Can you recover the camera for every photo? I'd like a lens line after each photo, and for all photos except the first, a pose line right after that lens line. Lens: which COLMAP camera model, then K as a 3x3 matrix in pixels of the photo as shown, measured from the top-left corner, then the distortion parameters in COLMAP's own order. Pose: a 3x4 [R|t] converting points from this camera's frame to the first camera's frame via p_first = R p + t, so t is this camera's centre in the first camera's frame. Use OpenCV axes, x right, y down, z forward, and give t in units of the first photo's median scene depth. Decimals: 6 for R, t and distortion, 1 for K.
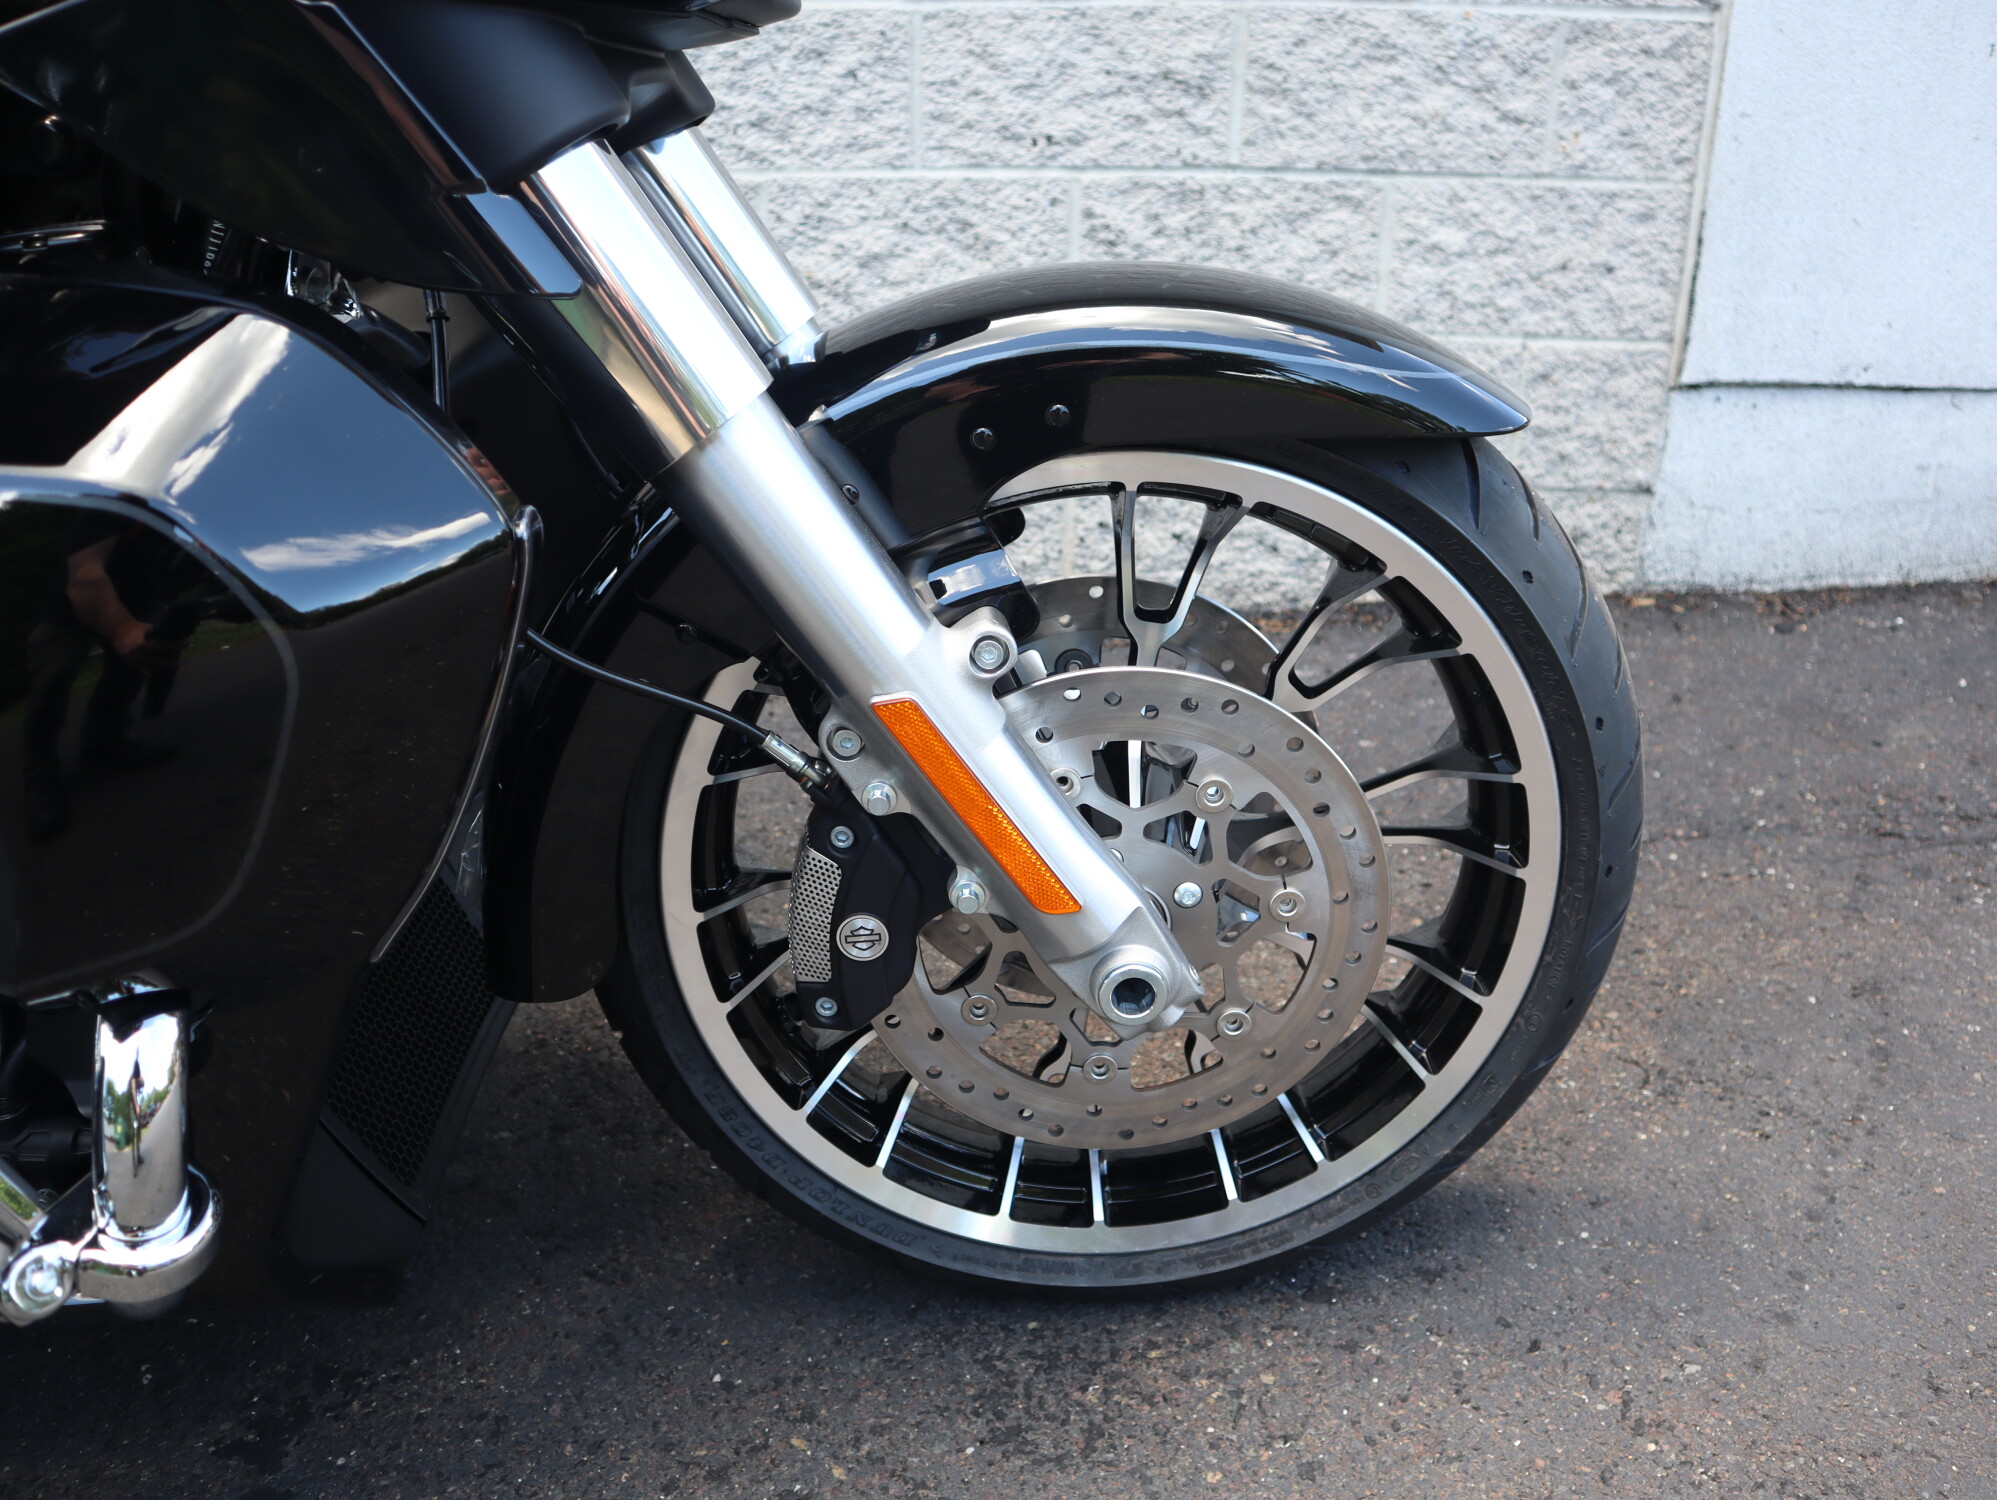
lens RADIAL K [[1554.6, 0, 990.9], [0, 1554.6, 754.5], [0, 0, 1]] dist [-0.124341, 0.077880]
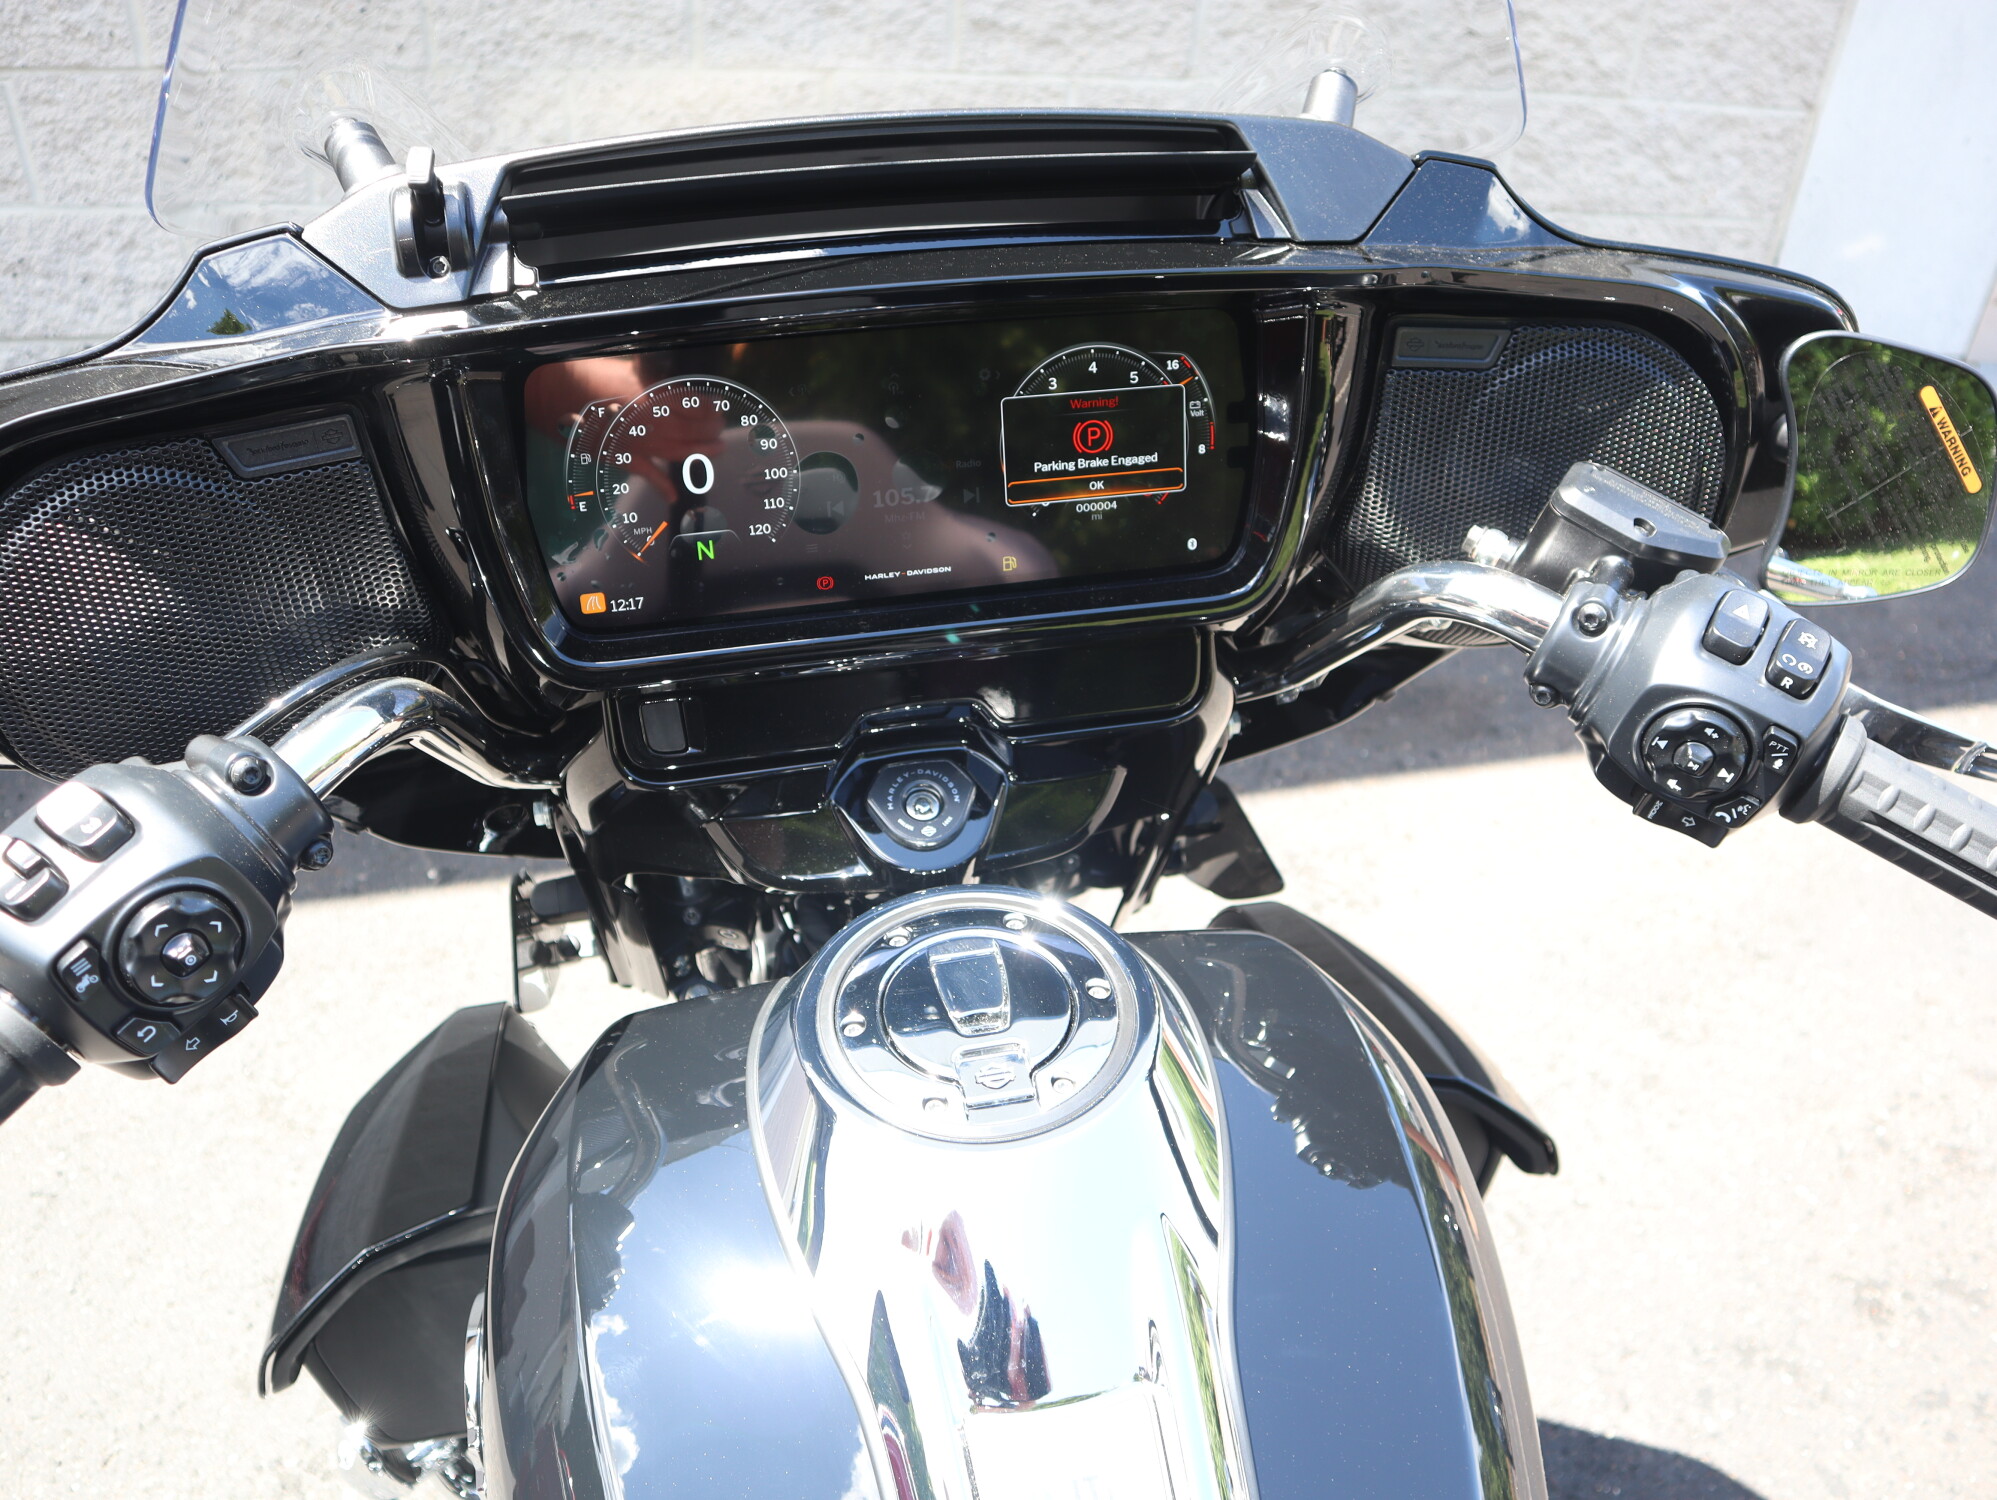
lens RADIAL K [[1554.6, 0, 972.8], [0, 1554.6, 743.5], [0, 0, 1]] dist [-0.124341, 0.077880]
pose [[0.981024, -0.057959, 0.185019, -0.618924], [0.022012, 0.981399, 0.190714, -0.176501], [-0.192631, -0.183023, 0.964052, -0.365788]]
